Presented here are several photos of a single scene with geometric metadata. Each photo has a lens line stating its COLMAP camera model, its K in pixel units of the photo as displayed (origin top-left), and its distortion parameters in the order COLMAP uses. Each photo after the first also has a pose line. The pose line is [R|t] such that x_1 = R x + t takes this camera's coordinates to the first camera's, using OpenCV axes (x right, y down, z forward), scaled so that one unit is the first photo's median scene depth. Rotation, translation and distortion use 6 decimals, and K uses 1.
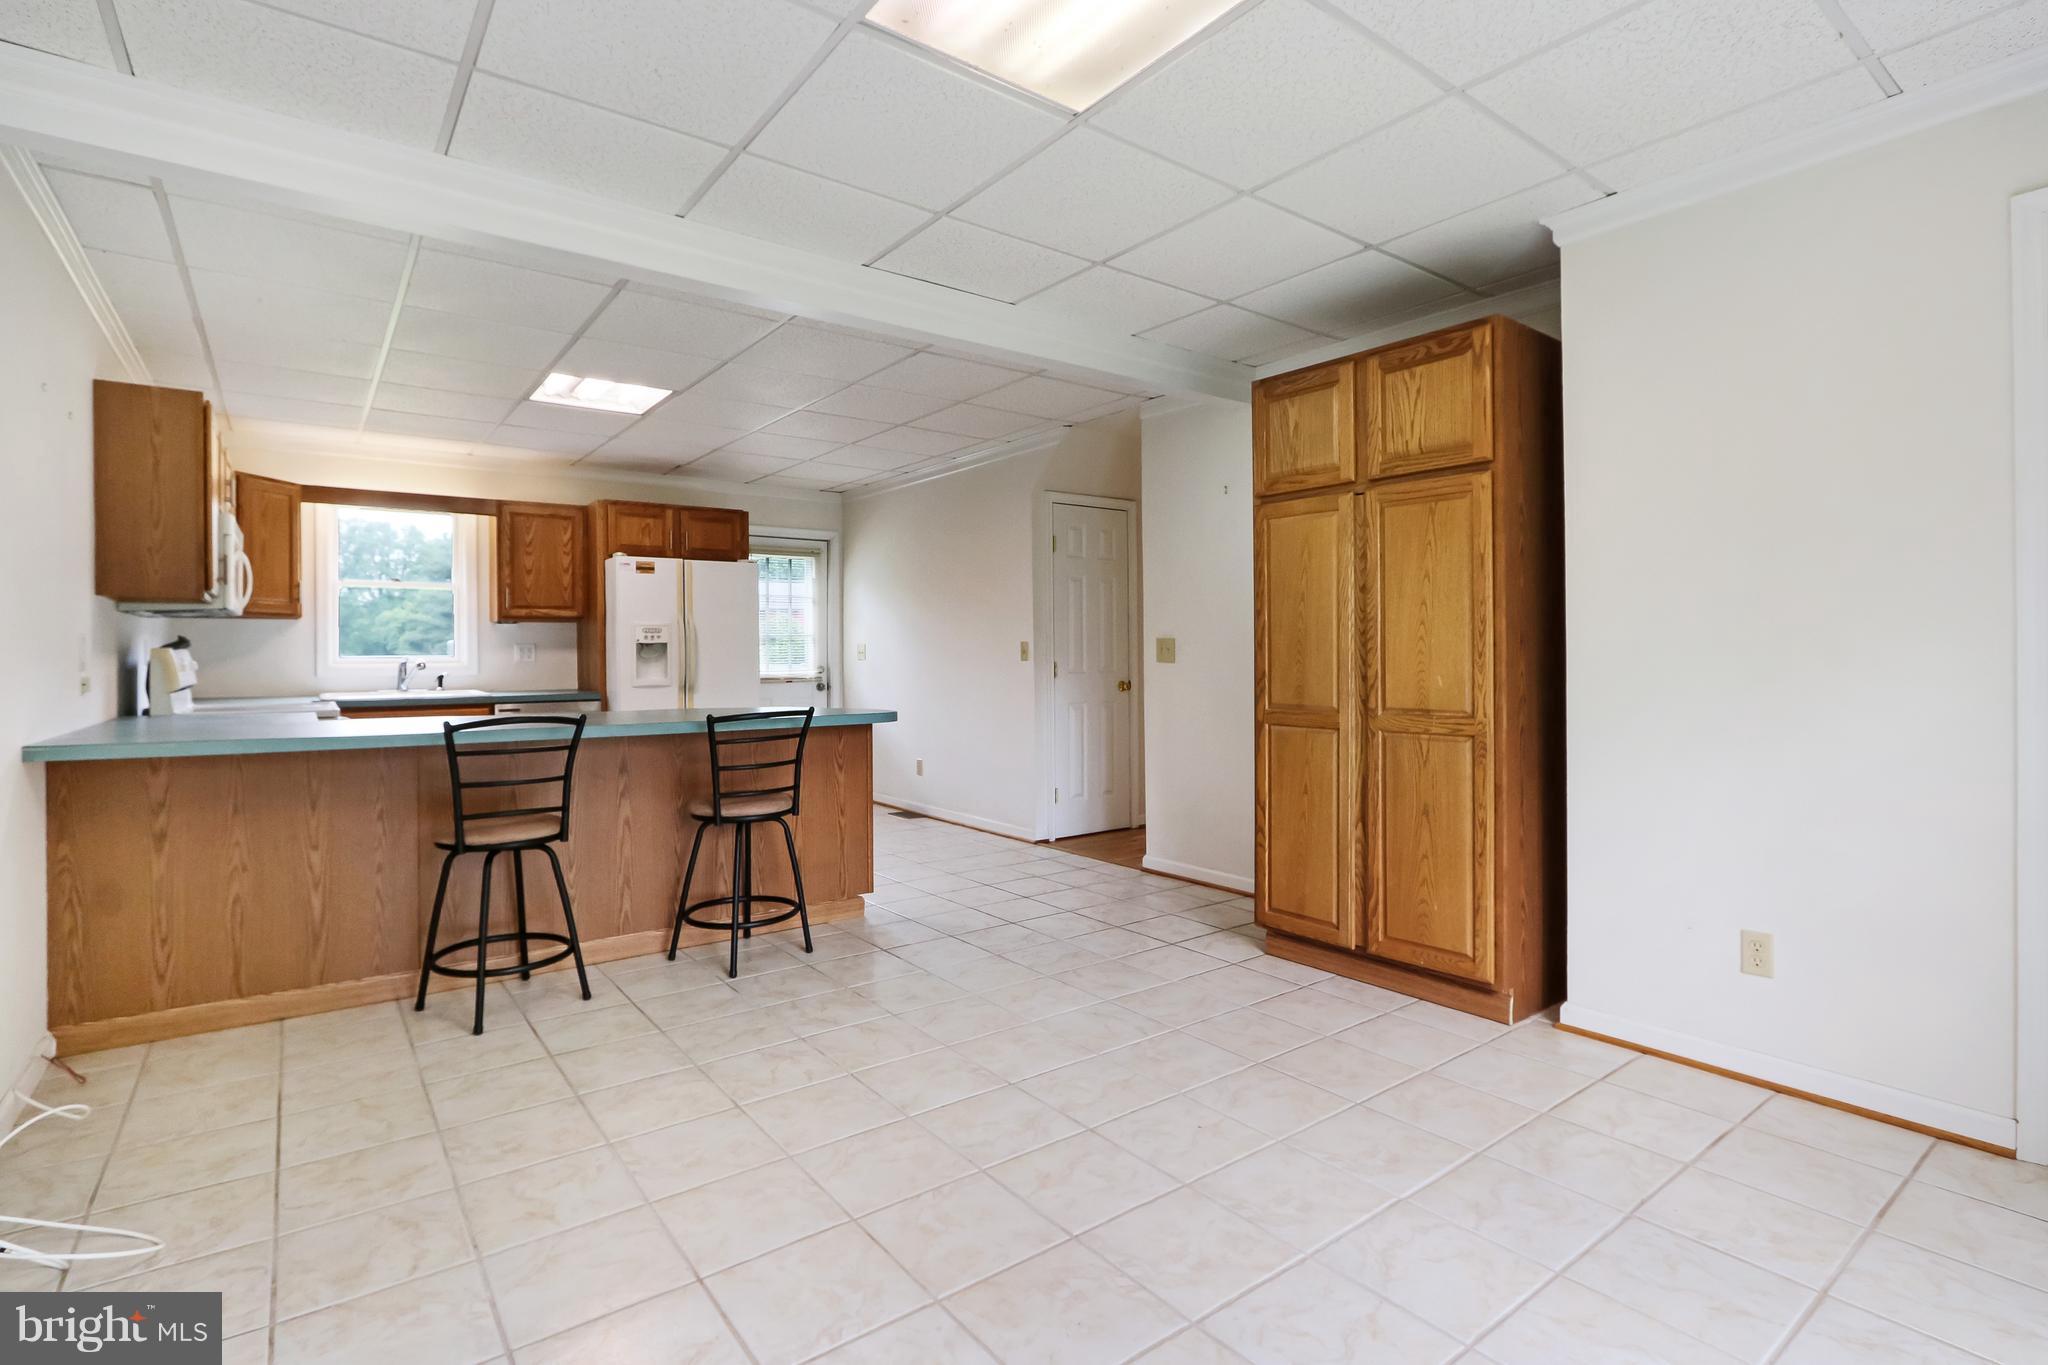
lens RADIAL K [[981.1, 0, 1022.2], [0, 981.1, 676.2], [0, 0, 1]] dist [-0.016987, 0.000221]
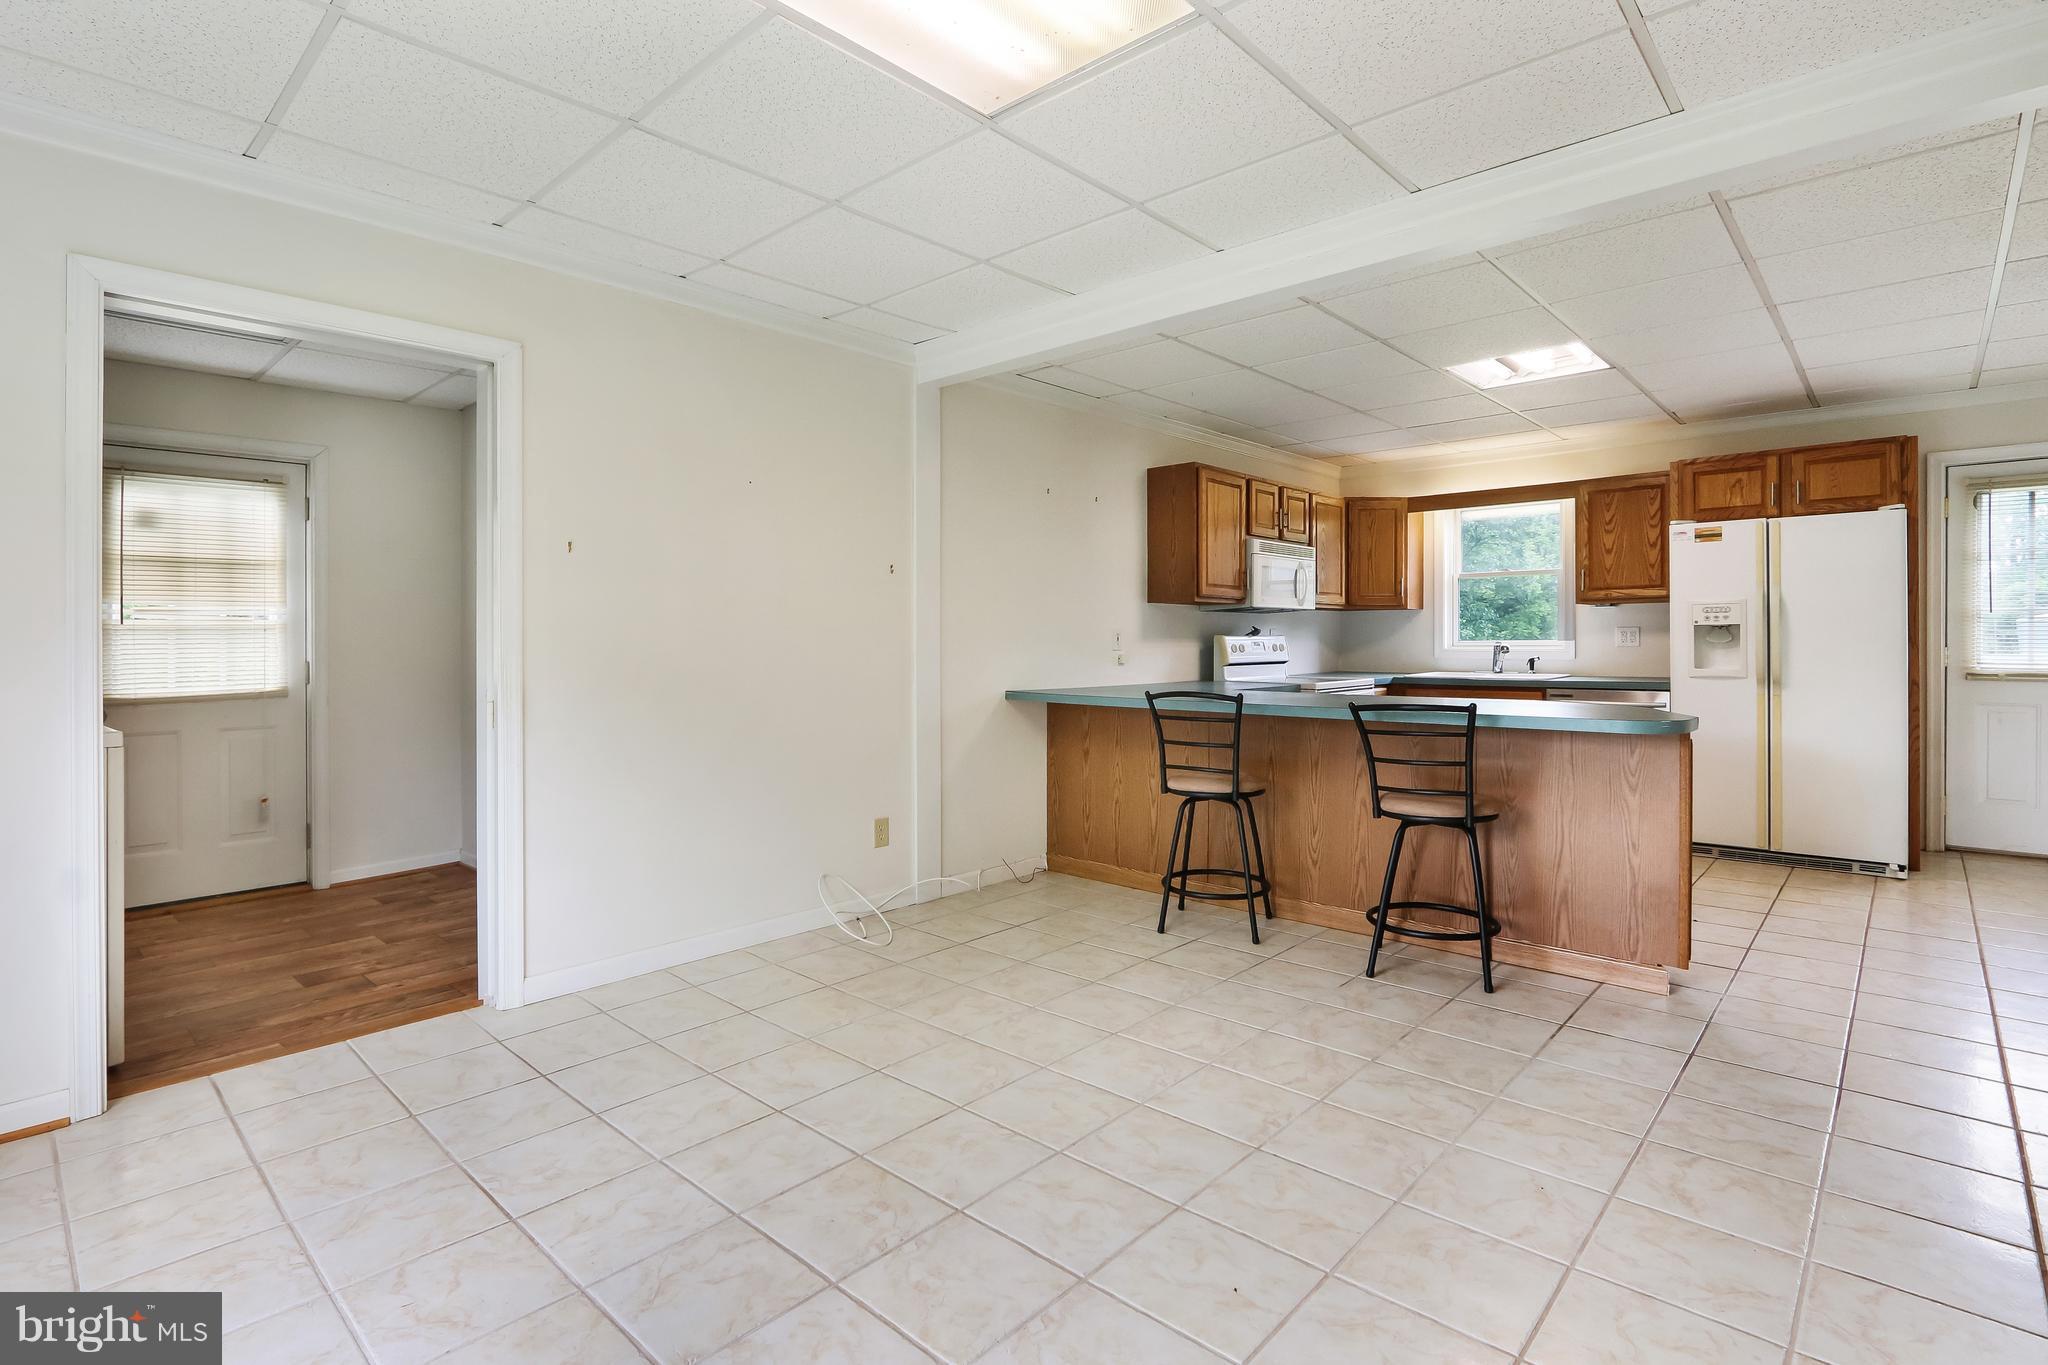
lens RADIAL K [[981.1, 0, 988.4], [0, 981.1, 636.3], [0, 0, 1]] dist [-0.016987, 0.000221]
pose [[0.168613, -0.003039, -0.985678, 0.554352], [-0.019526, 0.999789, -0.006423, -0.012042], [0.985489, 0.020329, 0.168518, 0.436967]]
